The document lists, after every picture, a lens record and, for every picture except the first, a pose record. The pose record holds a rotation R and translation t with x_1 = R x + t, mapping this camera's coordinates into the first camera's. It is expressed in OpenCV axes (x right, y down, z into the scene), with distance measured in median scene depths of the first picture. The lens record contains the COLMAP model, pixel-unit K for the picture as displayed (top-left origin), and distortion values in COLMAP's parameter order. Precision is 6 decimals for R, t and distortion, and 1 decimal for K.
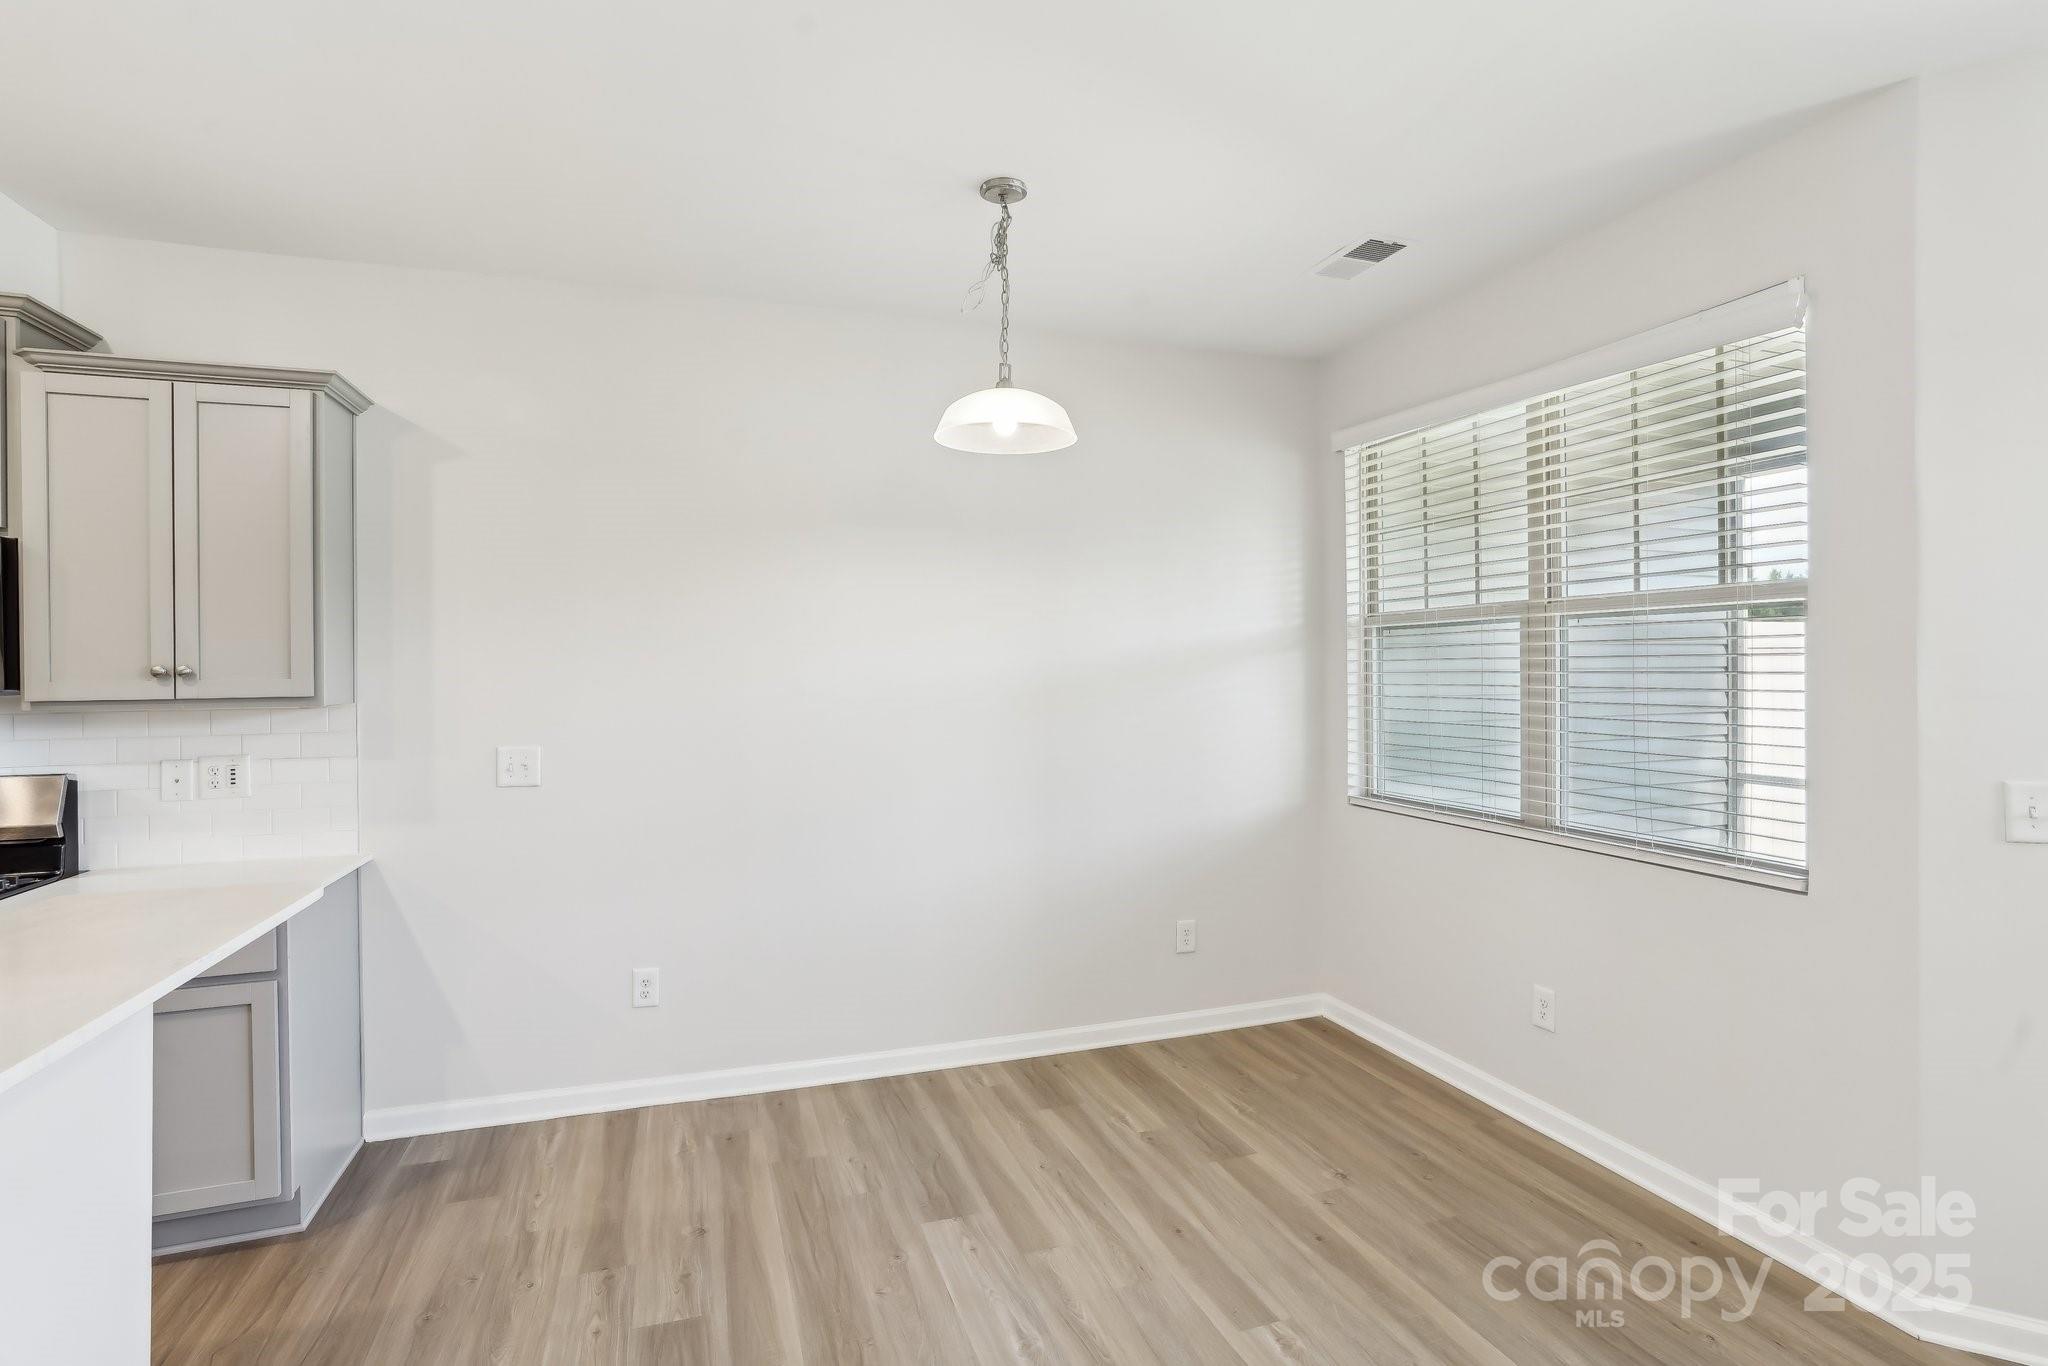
lens RADIAL K [[1004.7, 0, 1032.8], [0, 1004.7, 681.8], [0, 0, 1]] dist [-0.039501, 0.022626]
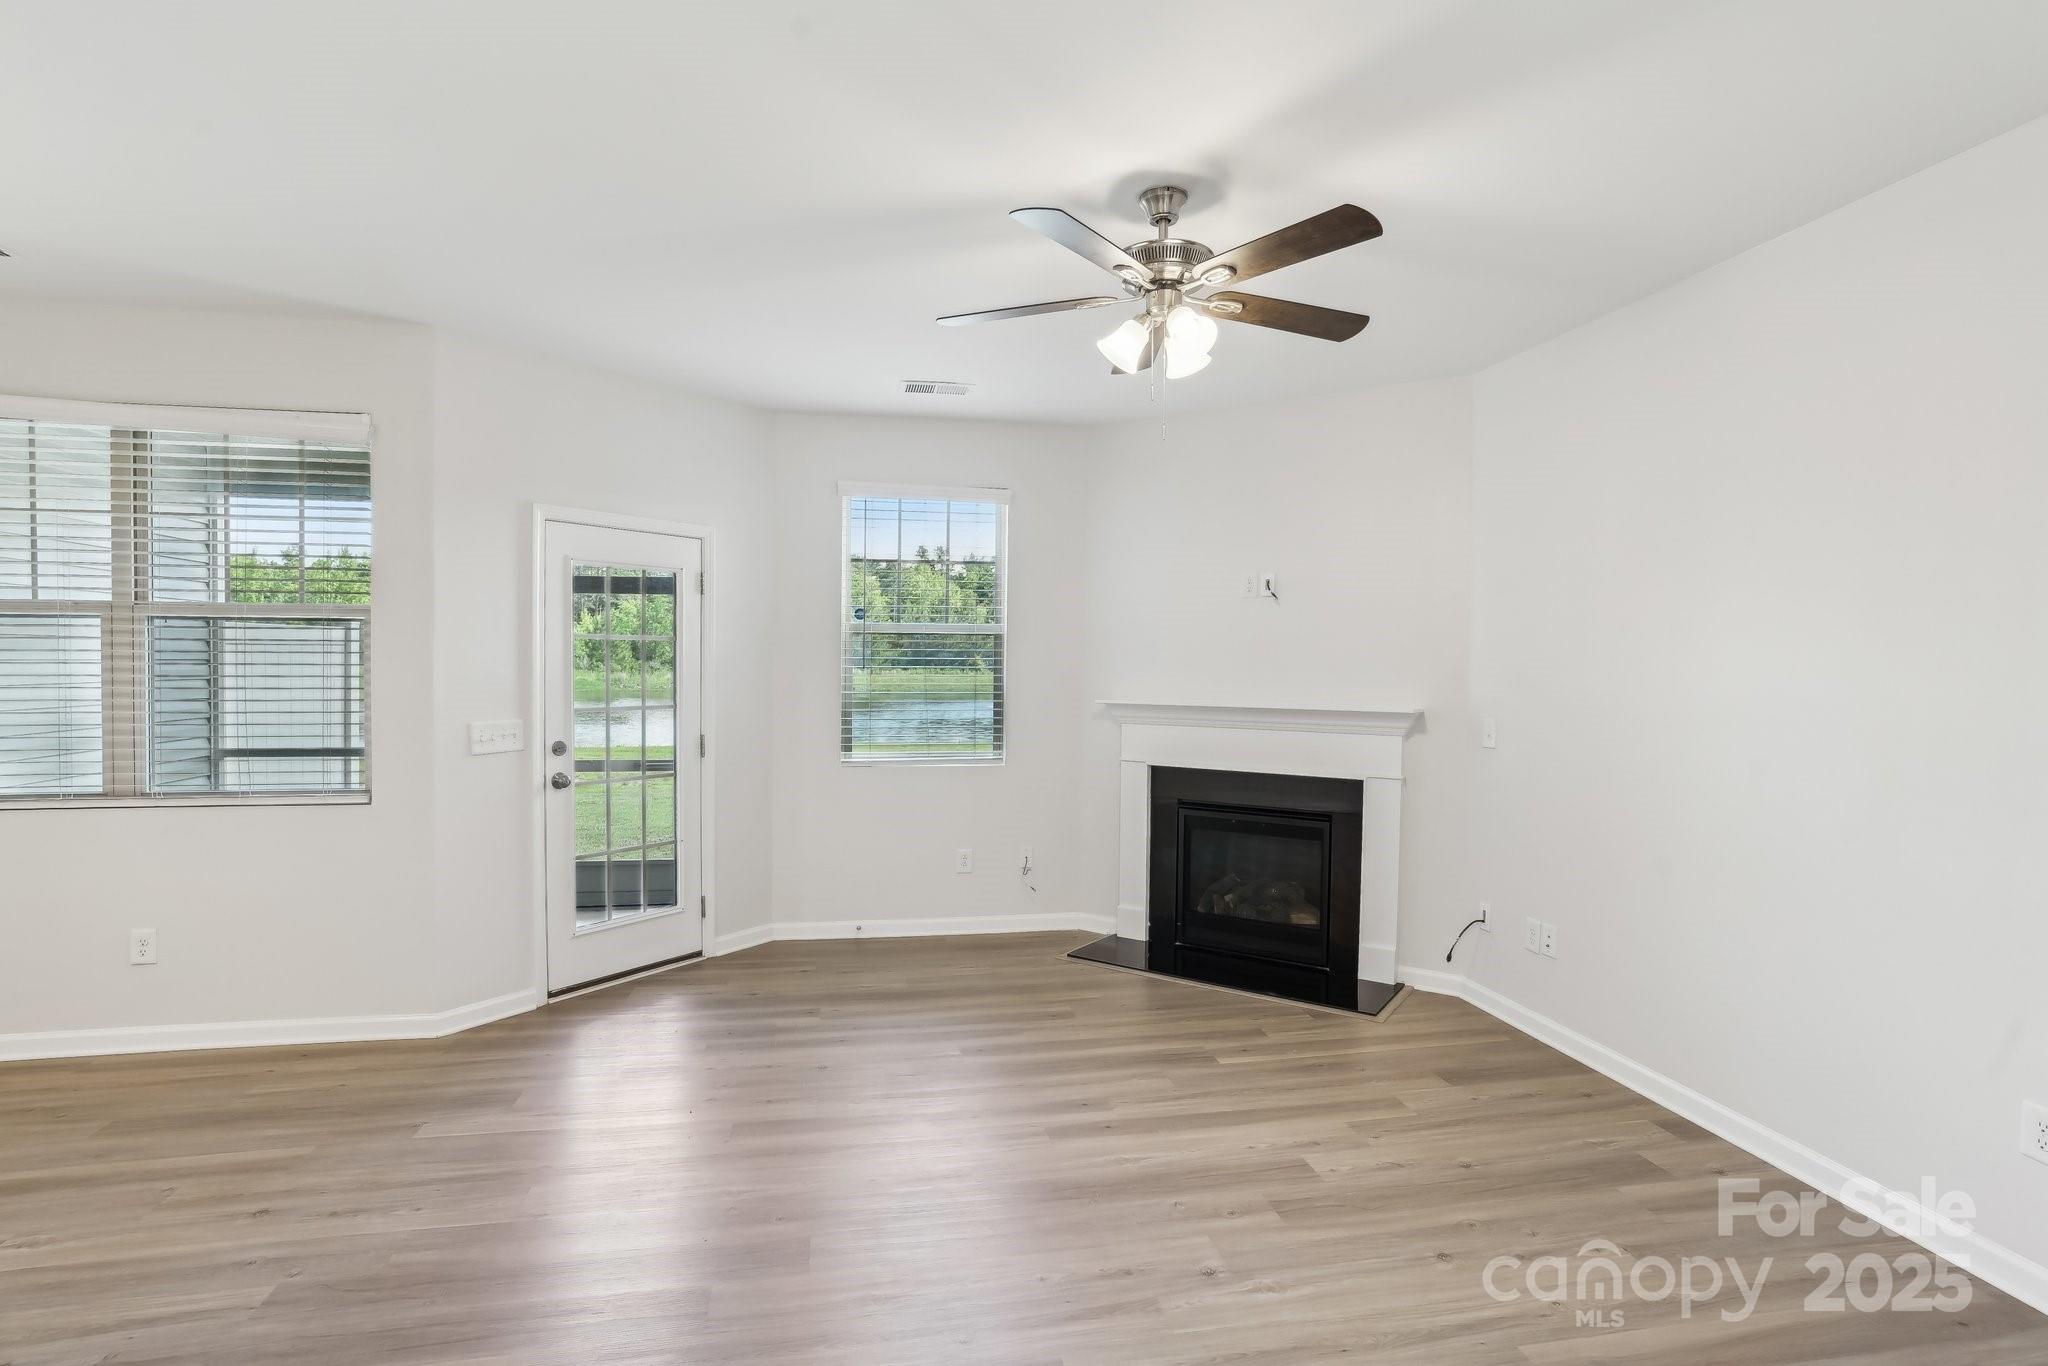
lens RADIAL K [[1004.7, 0, 1032.8], [0, 1004.7, 681.8], [0, 0, 1]] dist [-0.039501, 0.022626]
pose [[0.144489, -0.009530, 0.989461, -0.491049], [0.004805, 0.999949, 0.008930, 0.006952], [-0.989495, 0.003464, 0.144527, -0.222067]]
